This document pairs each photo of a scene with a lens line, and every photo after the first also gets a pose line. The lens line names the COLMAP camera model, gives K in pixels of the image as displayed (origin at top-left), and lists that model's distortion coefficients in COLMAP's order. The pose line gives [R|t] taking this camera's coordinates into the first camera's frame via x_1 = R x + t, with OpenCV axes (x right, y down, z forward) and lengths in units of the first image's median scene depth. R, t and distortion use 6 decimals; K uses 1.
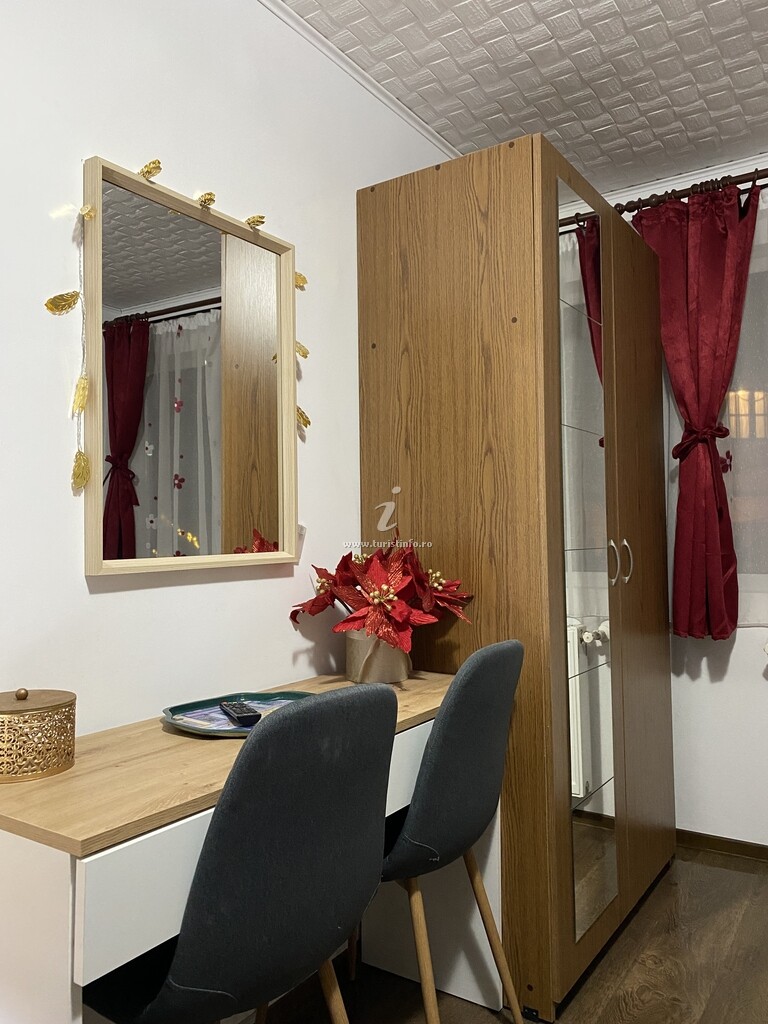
lens RADIAL K [[775.7, 0, 384.0], [0, 775.7, 512.0], [0, 0, 1]] dist [-0.011219, -0.001169]
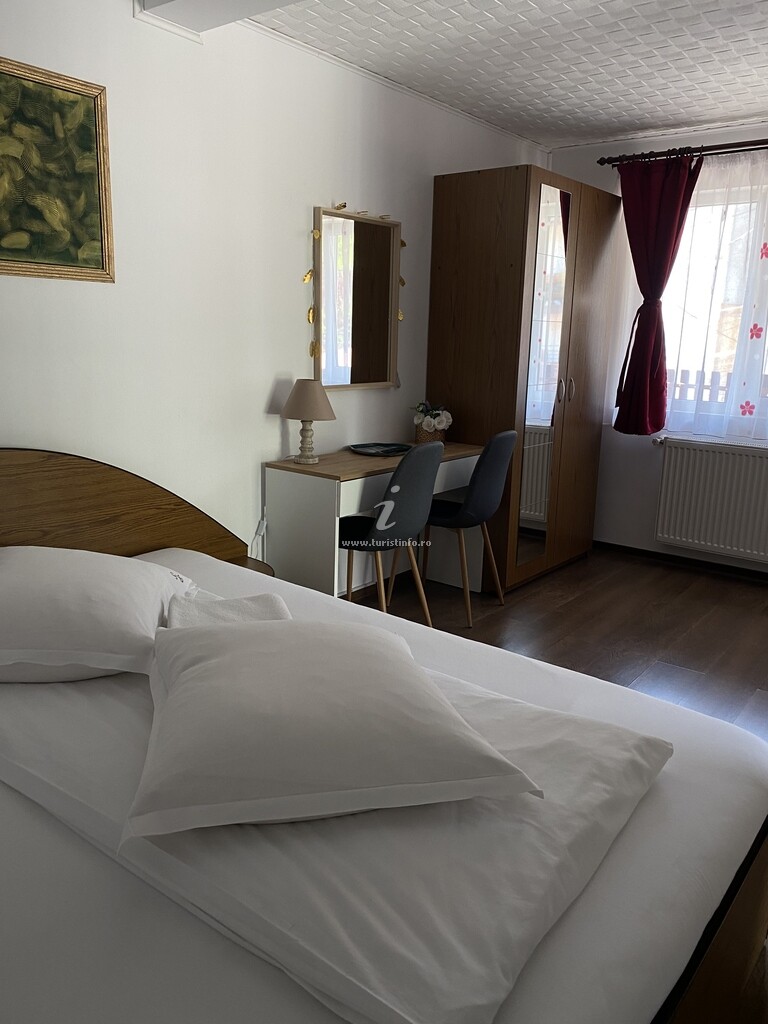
lens RADIAL K [[775.7, 0, 384.0], [0, 775.7, 512.0], [0, 0, 1]] dist [-0.011219, -0.001169]
pose [[0.997087, 0.048690, -0.058712, -0.007237], [-0.032312, 0.966898, 0.253109, -0.127025], [0.069092, -0.250475, 0.965655, -1.027660]]
